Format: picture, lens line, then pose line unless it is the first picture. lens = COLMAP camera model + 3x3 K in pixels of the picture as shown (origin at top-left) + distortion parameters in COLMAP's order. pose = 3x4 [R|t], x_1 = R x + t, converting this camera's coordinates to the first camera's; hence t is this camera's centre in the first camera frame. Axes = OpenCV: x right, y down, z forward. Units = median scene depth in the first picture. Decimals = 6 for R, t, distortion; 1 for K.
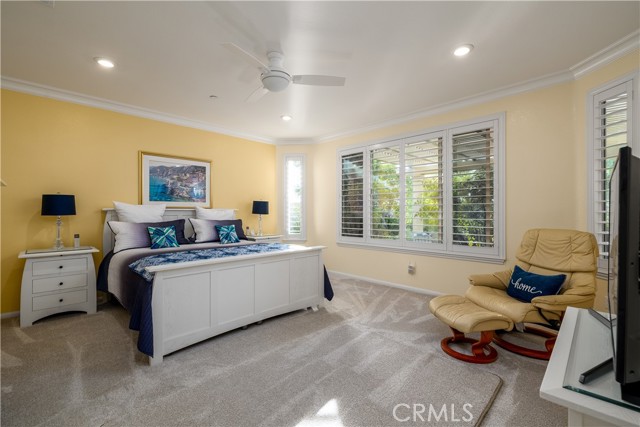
lens RADIAL K [[283.8, 0, 314.8], [0, 283.8, 213.5], [0, 0, 1]] dist [0.002989, 0.000213]
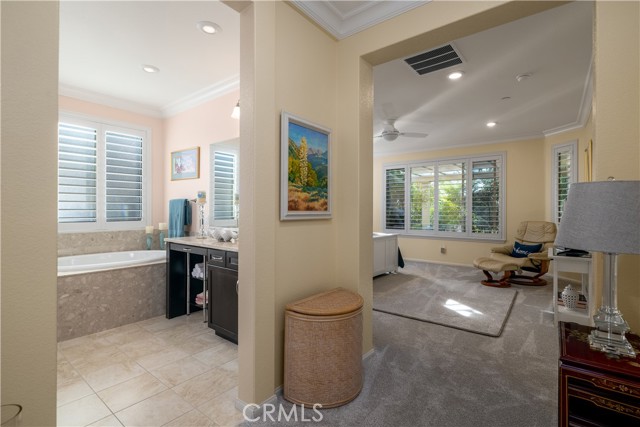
lens RADIAL K [[297.2, 0, 320.8], [0, 297.2, 213.1], [0, 0, 1]] dist [-0.002638, -0.000028]
pose [[0.992390, 0.003120, 0.123096, -0.669485], [-0.003322, 0.999993, 0.001434, 0.005494], [-0.123091, -0.001832, 0.992394, -0.635900]]
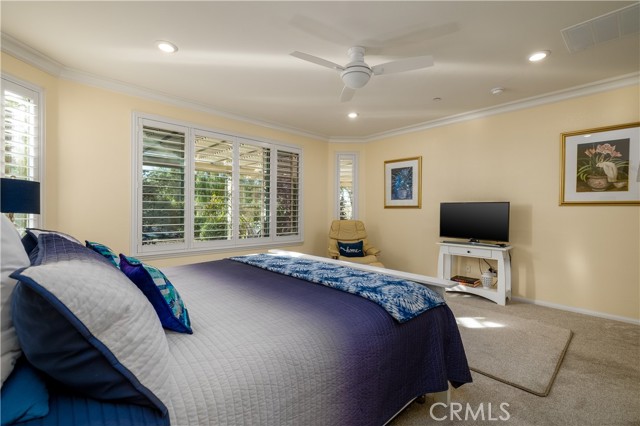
lens RADIAL K [[283.8, 0, 320.2], [0, 283.8, 212.5], [0, 0, 1]] dist [0.002989, 0.000213]
pose [[0.017968, -0.002839, 0.999835, -0.978309], [-0.003964, 0.999988, 0.002910, -0.002805], [-0.999831, -0.004016, 0.017956, 0.982200]]
